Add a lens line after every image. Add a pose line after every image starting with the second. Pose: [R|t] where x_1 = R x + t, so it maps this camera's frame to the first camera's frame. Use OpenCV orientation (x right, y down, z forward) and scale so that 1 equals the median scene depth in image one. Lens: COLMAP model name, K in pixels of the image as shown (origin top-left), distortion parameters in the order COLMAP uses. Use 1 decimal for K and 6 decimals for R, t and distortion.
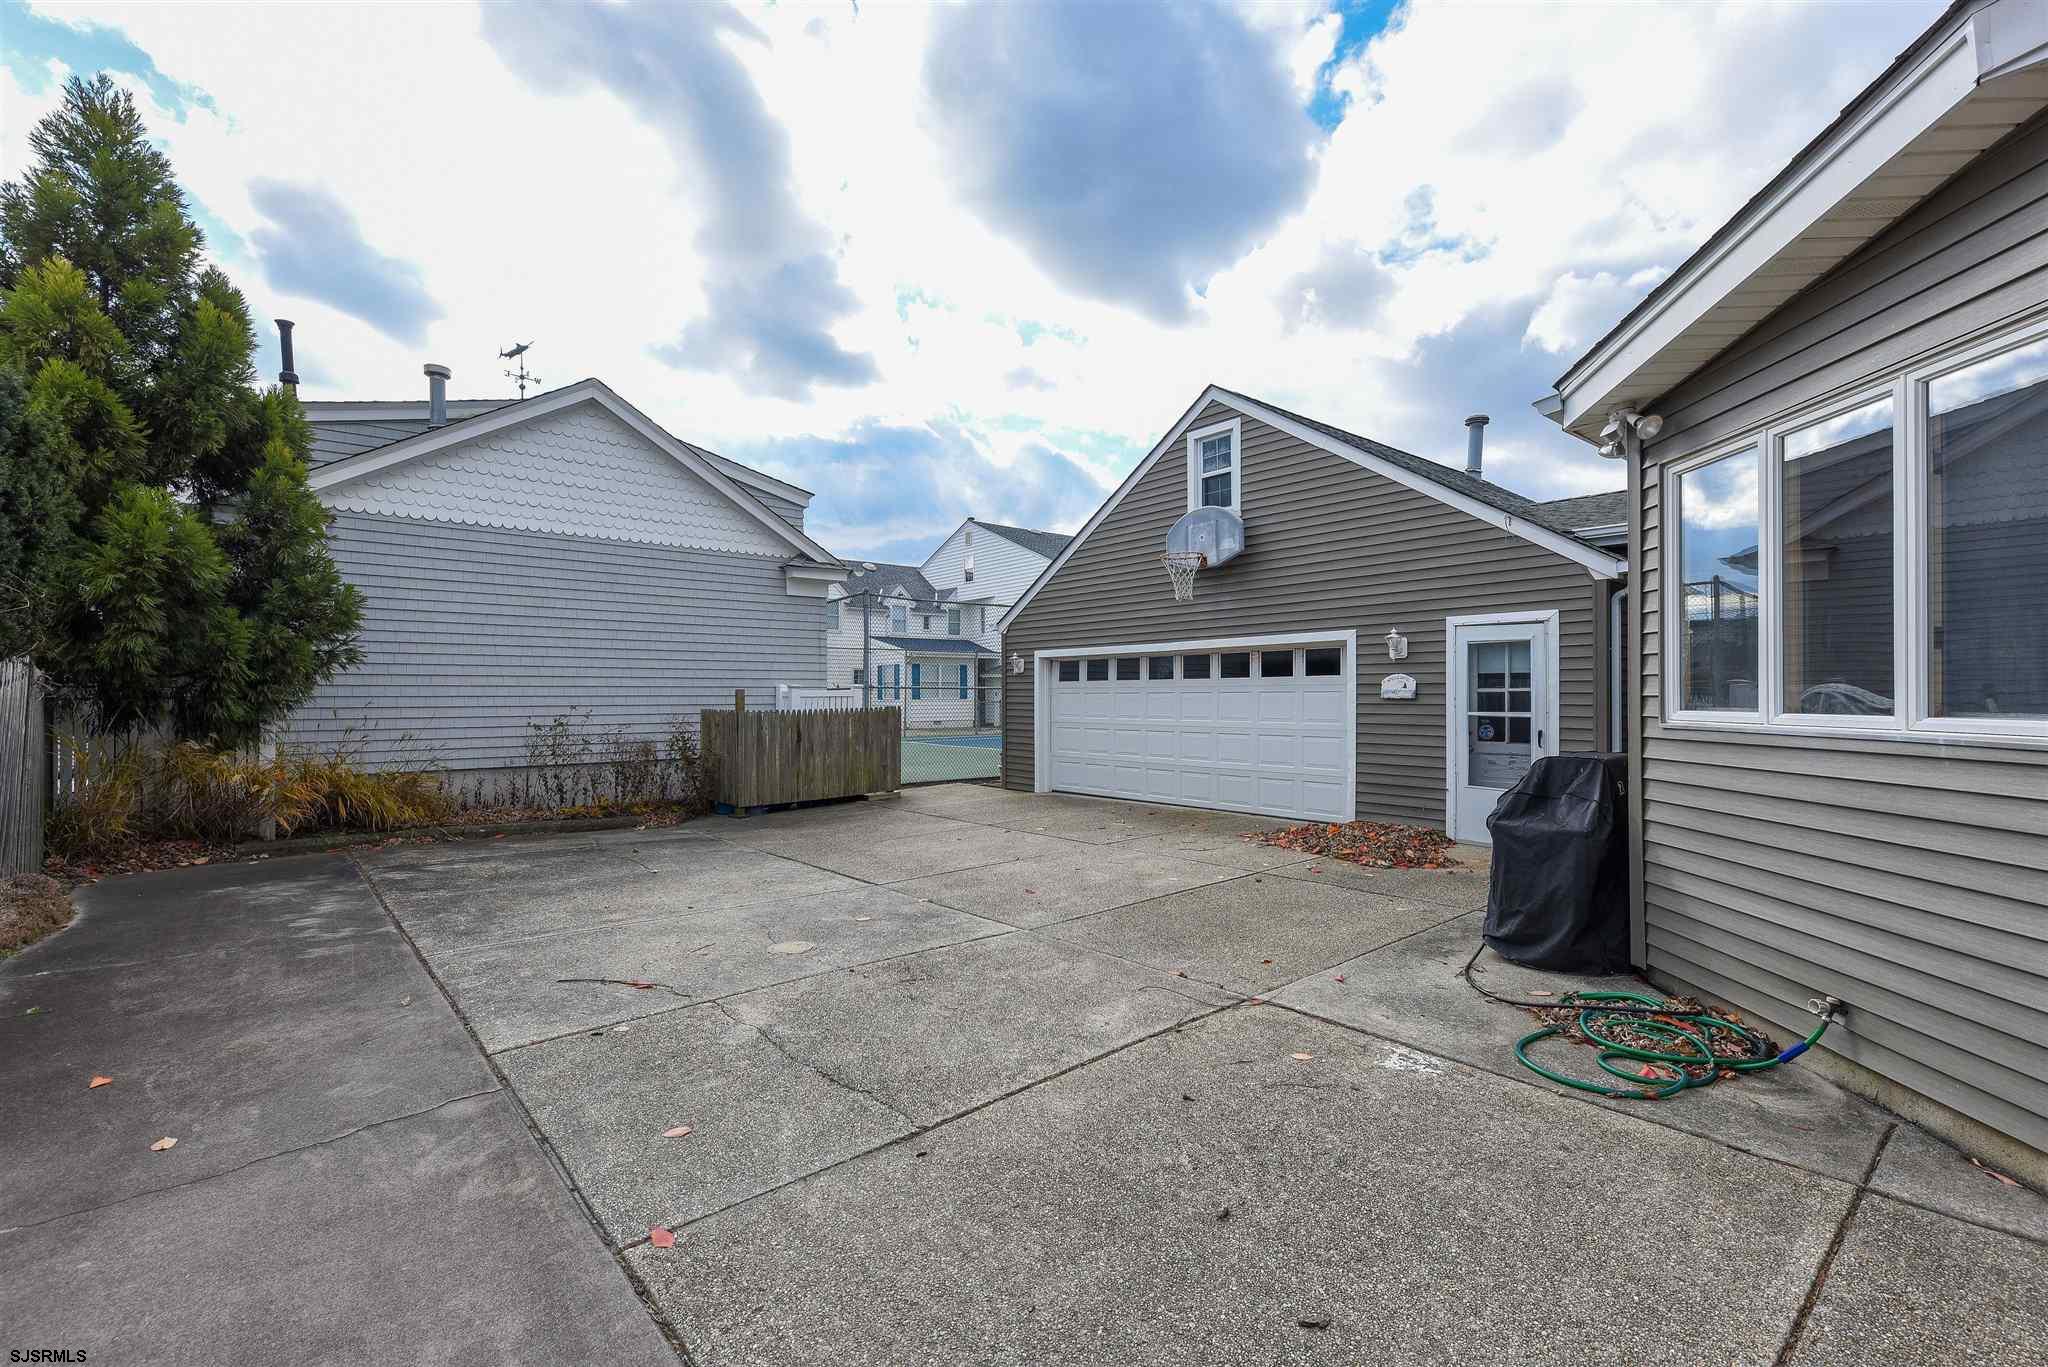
lens RADIAL K [[895.3, 0, 1027.7], [0, 895.3, 687.6], [0, 0, 1]] dist [0.014397, 0.000119]
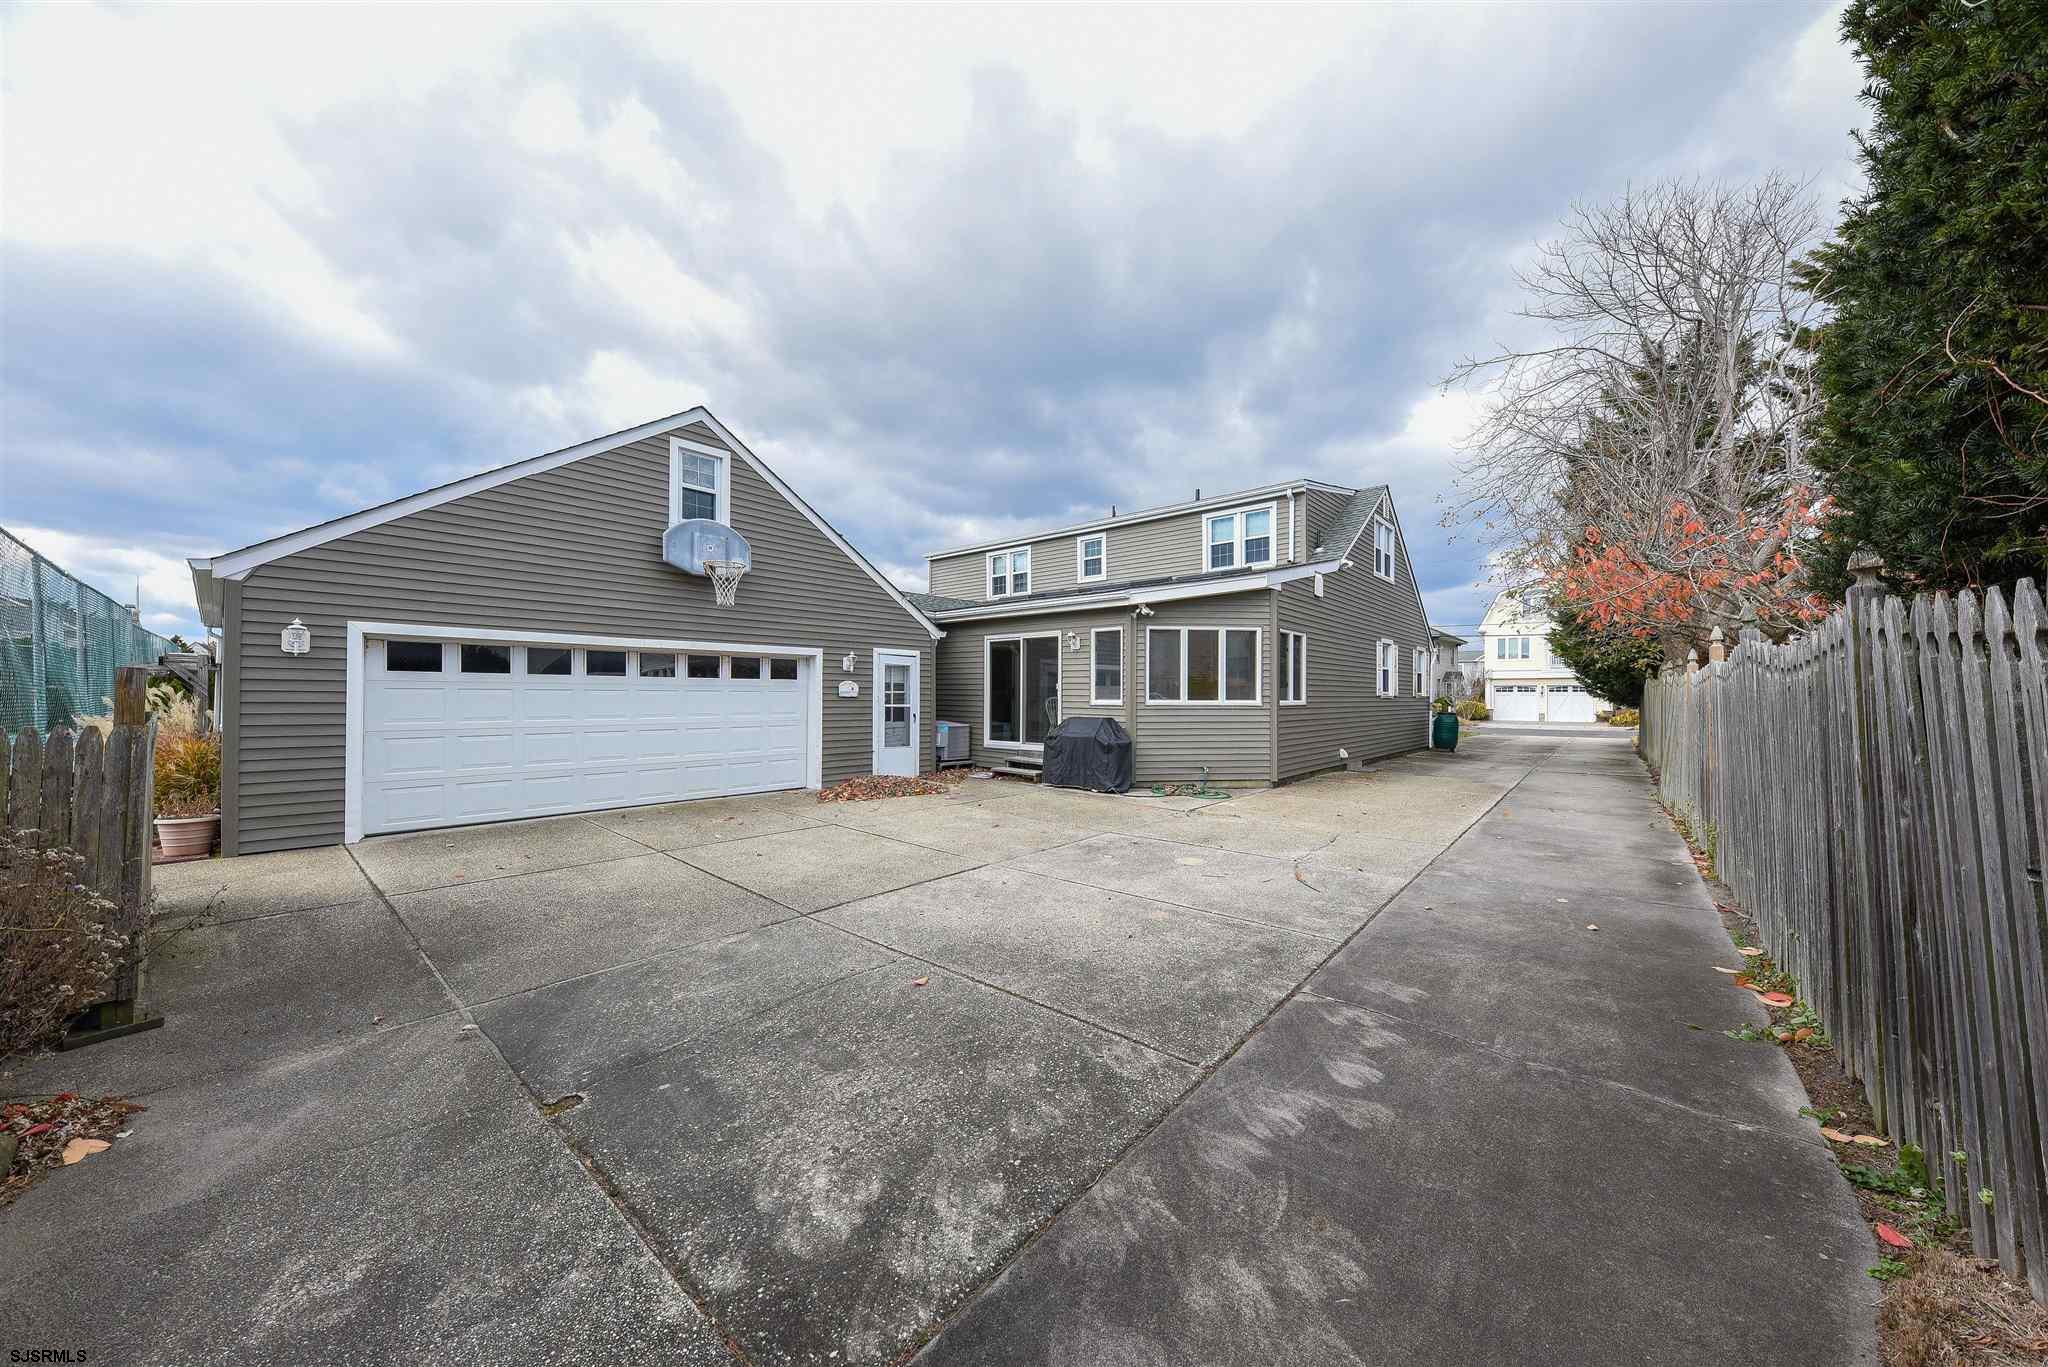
lens RADIAL K [[722.3, 0, 1027.5], [0, 722.3, 697.2], [0, 0, 1]] dist [-0.001976, -0.000035]
pose [[-0.181242, 0.003557, 0.983432, -0.796953], [-0.009633, 0.999939, -0.005392, 0.015224], [-0.983391, -0.010451, -0.181197, 0.848692]]
